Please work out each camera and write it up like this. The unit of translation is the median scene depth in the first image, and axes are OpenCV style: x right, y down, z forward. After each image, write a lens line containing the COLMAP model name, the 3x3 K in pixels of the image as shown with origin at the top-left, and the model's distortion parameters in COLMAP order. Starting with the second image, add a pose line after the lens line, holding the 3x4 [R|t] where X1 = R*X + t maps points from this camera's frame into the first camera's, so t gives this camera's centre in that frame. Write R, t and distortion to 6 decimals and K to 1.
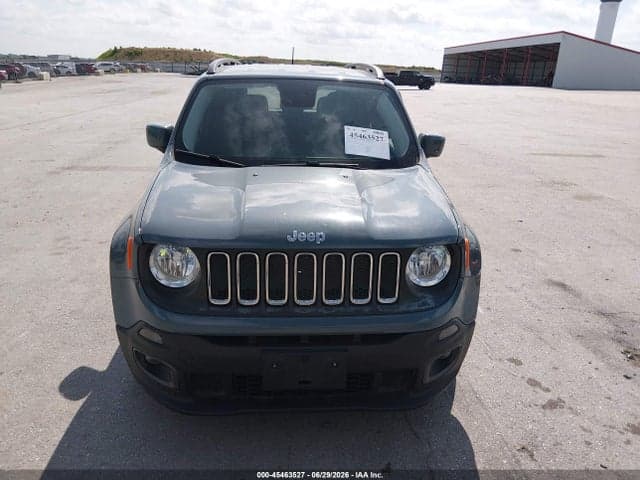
lens RADIAL K [[494.6, 0, 322.6], [0, 494.6, 232.0], [0, 0, 1]] dist [0.067844, -0.129728]
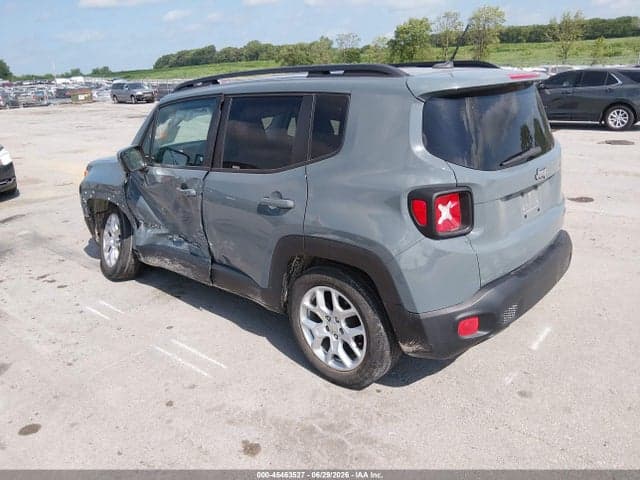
lens RADIAL K [[494.6, 0, 322.6], [0, 494.6, 232.0], [0, 0, 1]] dist [0.067844, -0.129728]
pose [[-0.724021, 0.232632, -0.649366, 0.651754], [-0.167024, 0.854271, 0.492264, -0.640178], [0.669251, 0.464869, -0.579655, 1.998769]]
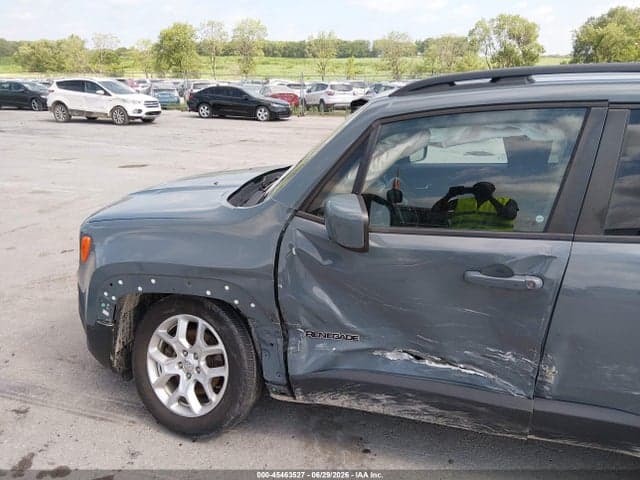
lens RADIAL K [[494.6, 0, 322.6], [0, 494.6, 232.0], [0, 0, 1]] dist [0.067844, -0.129728]
pose [[-0.348678, 0.268075, -0.898086, 0.715537], [-0.287992, 0.881219, 0.374852, -0.365179], [0.891899, 0.389345, -0.230058, 1.138390]]
